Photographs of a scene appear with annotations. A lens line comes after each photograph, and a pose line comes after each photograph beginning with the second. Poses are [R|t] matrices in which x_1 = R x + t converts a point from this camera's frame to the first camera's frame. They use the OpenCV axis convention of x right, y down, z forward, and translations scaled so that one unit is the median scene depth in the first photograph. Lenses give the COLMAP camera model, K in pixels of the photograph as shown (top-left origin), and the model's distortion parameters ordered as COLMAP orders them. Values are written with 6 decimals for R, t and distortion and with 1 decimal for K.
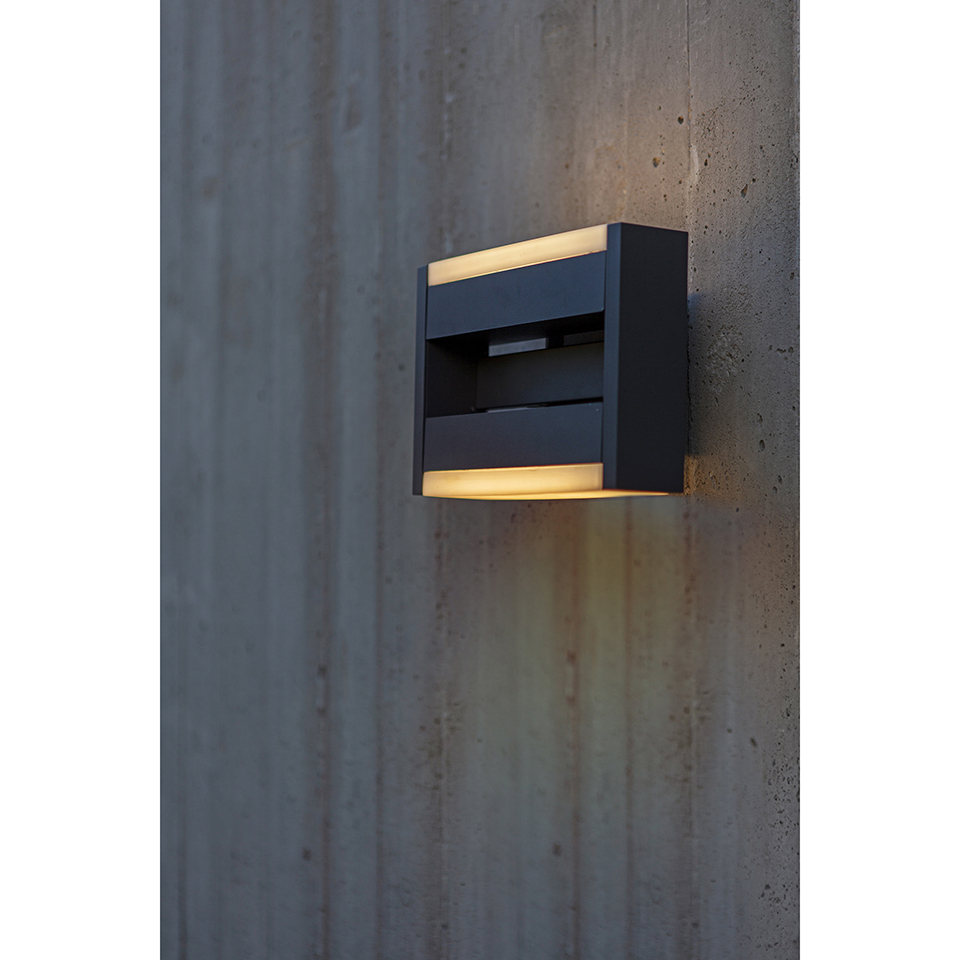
lens RADIAL K [[1856.9, 0, 479.2], [0, 1856.9, 479.8], [0, 0, 1]] dist [-0.049876, 0.000000]
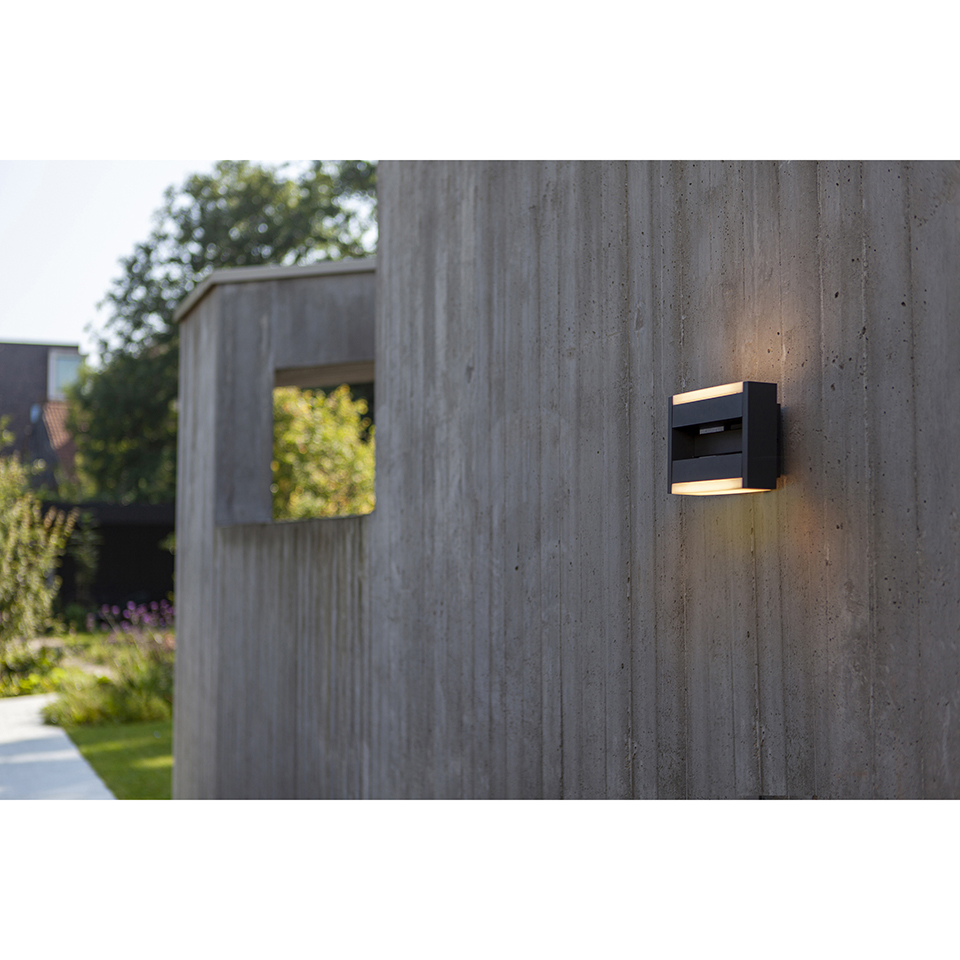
lens RADIAL K [[1329.5, 0, 483.2], [0, 1329.5, 480.1], [0, 0, 1]] dist [-0.016978, 0.000000]
pose [[0.982419, -0.014351, -0.186138, 0.042221], [0.010275, 0.999686, -0.022847, 0.023454], [0.186407, 0.020533, 0.982258, -0.607750]]
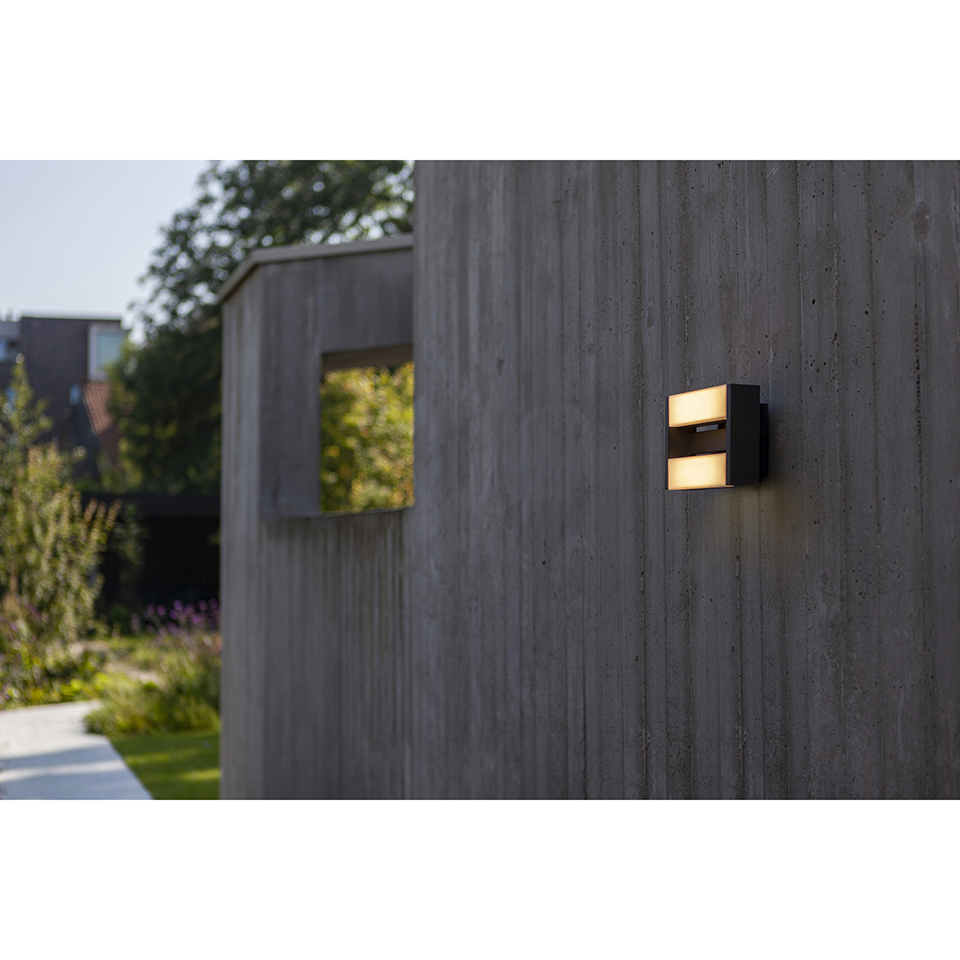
lens RADIAL K [[1500.0, 0, 477.1], [0, 1500.0, 480.0], [0, 0, 1]] dist [-0.045457, 0.000000]
pose [[0.968511, -0.019697, -0.248191, 0.186801], [0.016934, 0.999769, -0.013265, 0.014122], [0.248395, 0.008644, 0.968620, -0.848808]]
